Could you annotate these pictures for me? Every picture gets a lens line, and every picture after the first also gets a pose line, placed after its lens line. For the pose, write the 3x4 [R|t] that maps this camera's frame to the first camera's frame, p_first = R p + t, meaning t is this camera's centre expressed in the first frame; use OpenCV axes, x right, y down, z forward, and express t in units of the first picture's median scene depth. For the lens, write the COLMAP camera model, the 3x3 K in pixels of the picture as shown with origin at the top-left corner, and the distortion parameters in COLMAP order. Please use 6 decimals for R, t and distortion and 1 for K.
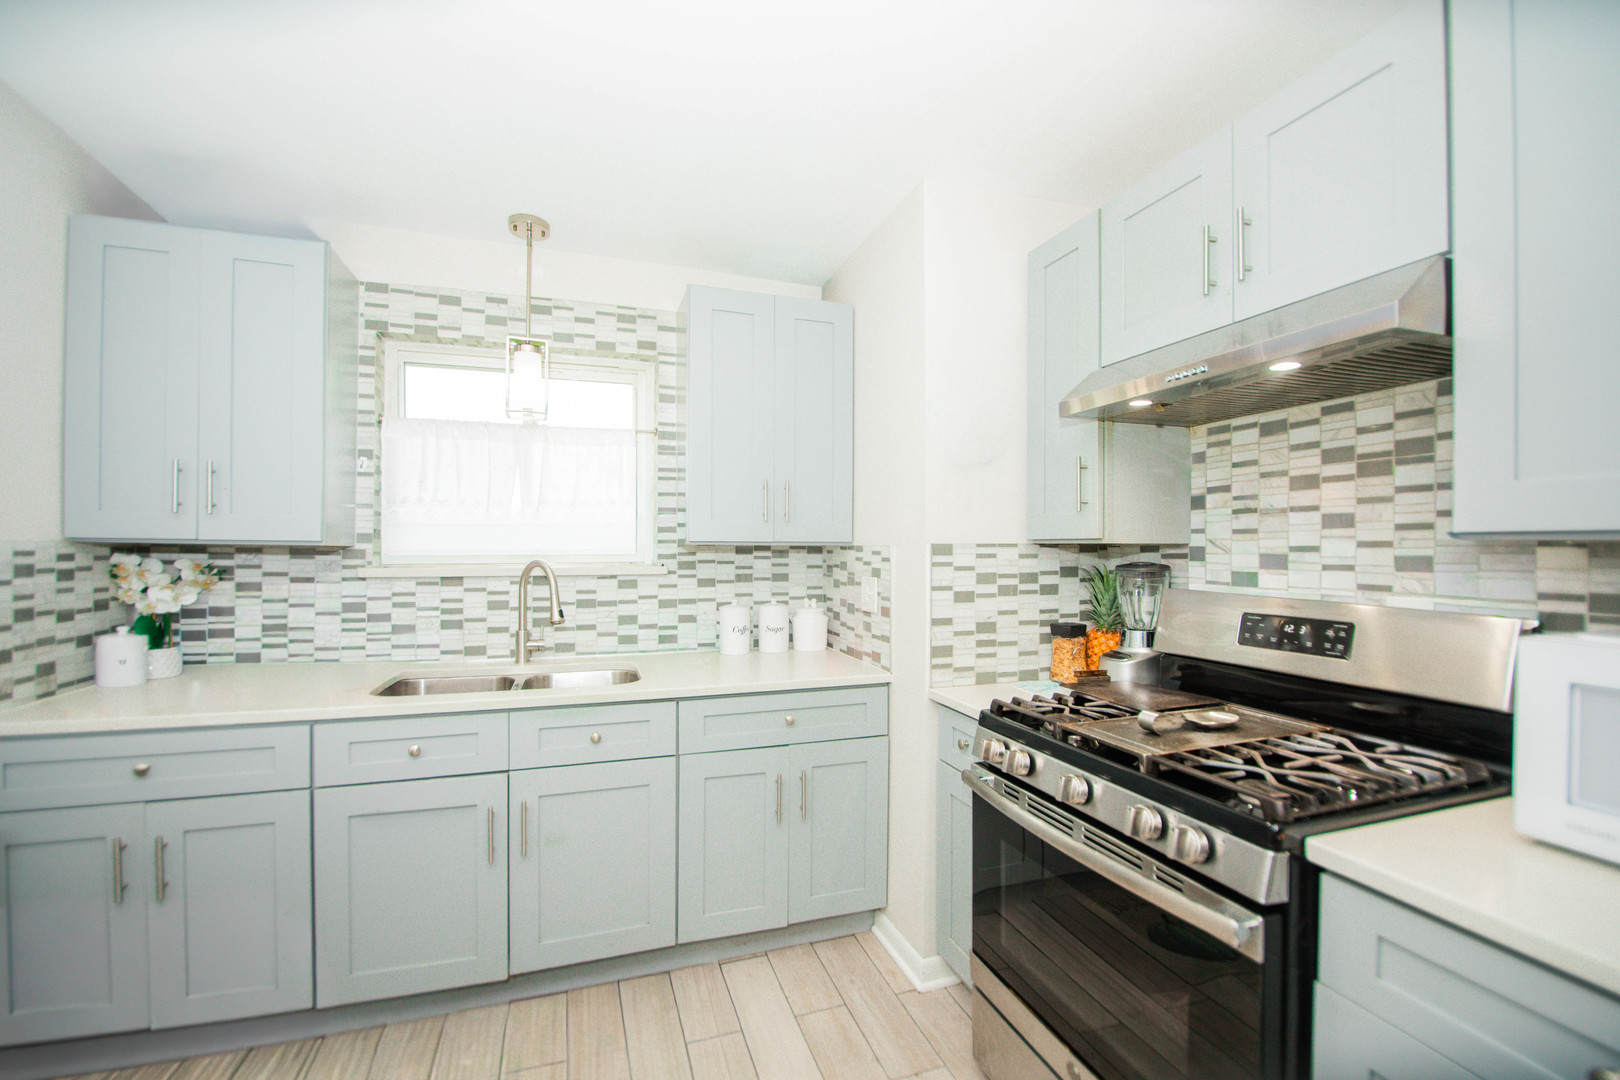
lens RADIAL K [[623.4, 0, 742.5], [0, 623.4, 539.7], [0, 0, 1]] dist [-0.000632, -0.000007]
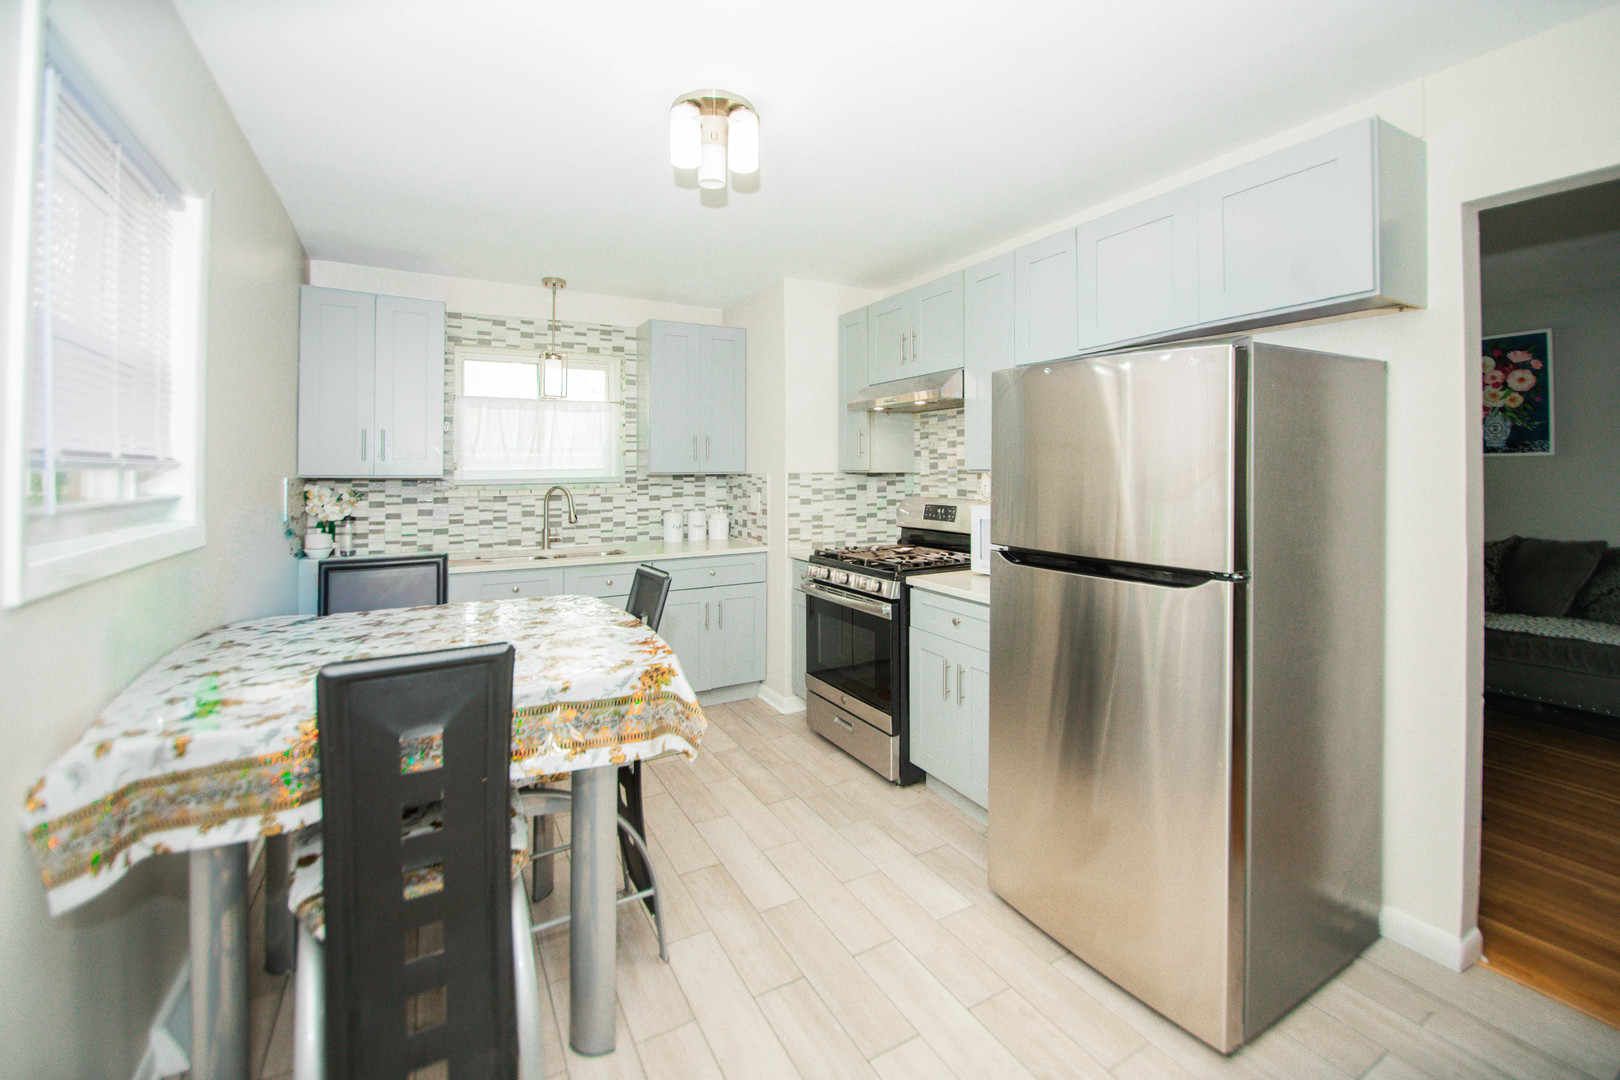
lens RADIAL K [[623.4, 0, 742.5], [0, 623.4, 539.7], [0, 0, 1]] dist [-0.000632, -0.000007]
pose [[0.981553, -0.029854, 0.188845, -0.172672], [0.006551, 0.992405, 0.122839, -0.023801], [-0.191078, -0.119336, 0.974294, -0.738014]]
